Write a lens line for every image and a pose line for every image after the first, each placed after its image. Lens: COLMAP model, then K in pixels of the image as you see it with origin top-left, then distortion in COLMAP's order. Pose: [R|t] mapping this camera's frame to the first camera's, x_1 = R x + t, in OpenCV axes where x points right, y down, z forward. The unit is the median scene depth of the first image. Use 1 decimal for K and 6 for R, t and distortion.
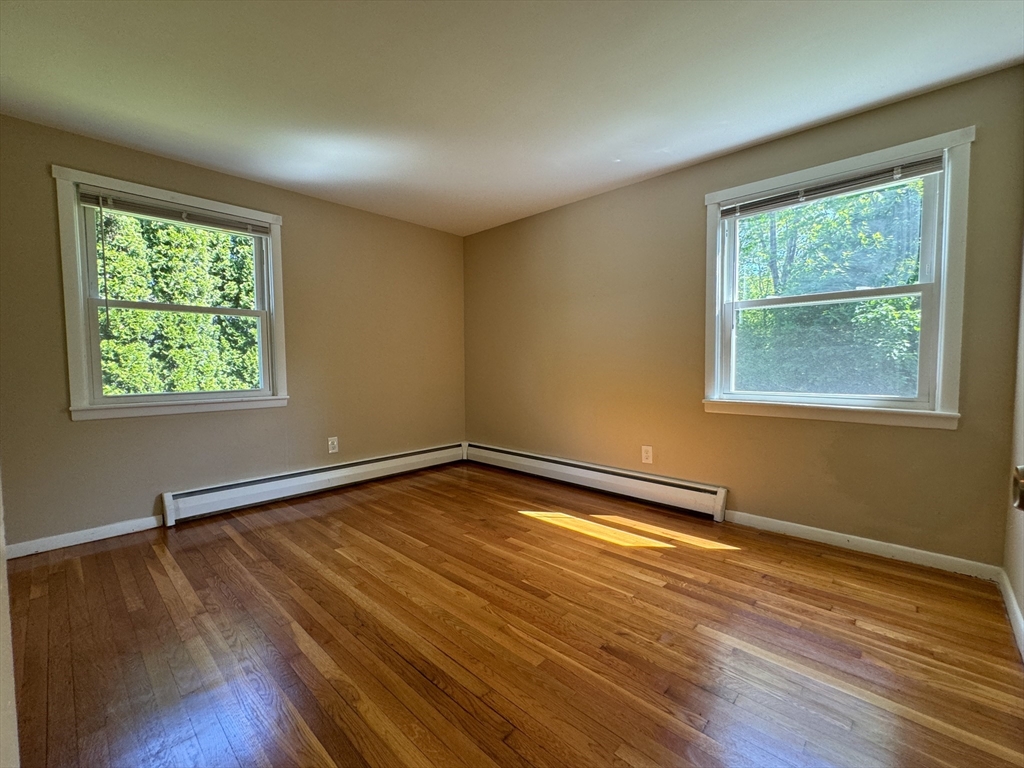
lens RADIAL K [[412.9, 0, 492.6], [0, 412.9, 362.3], [0, 0, 1]] dist [0.000369, 0.000120]
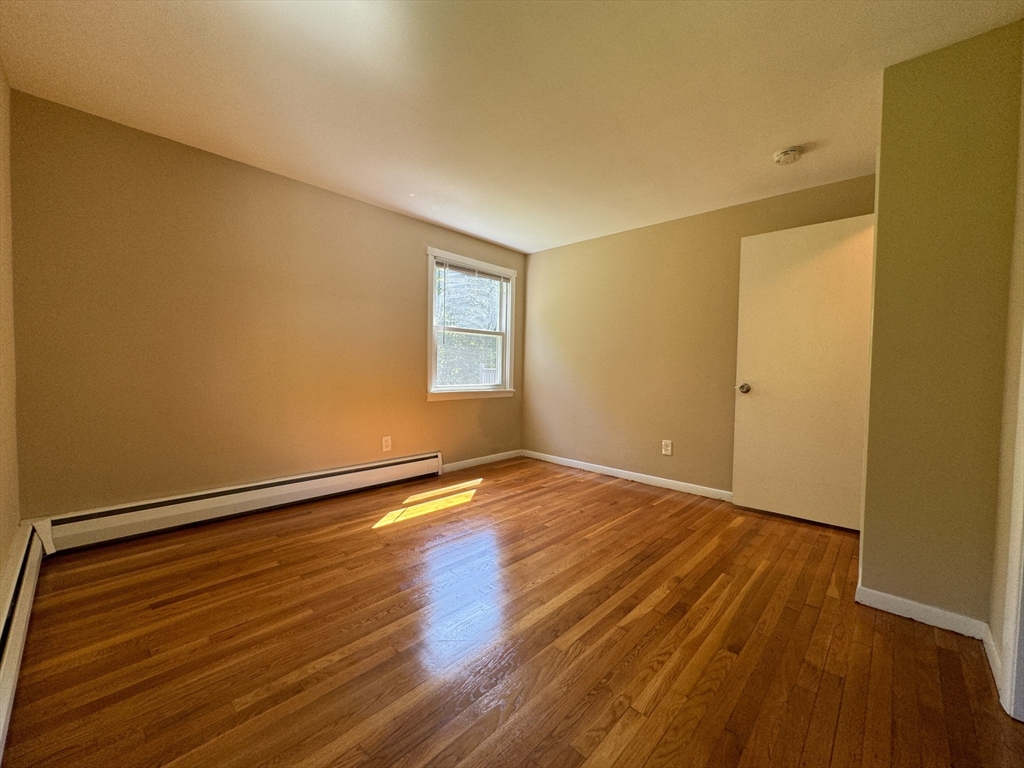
lens RADIAL K [[412.9, 0, 492.6], [0, 412.9, 362.3], [0, 0, 1]] dist [0.000369, 0.000120]
pose [[0.022859, 0.021014, 0.999518, -0.879346], [-0.021745, 0.999553, -0.020517, 0.013162], [-0.999502, -0.021265, 0.023306, 0.759464]]
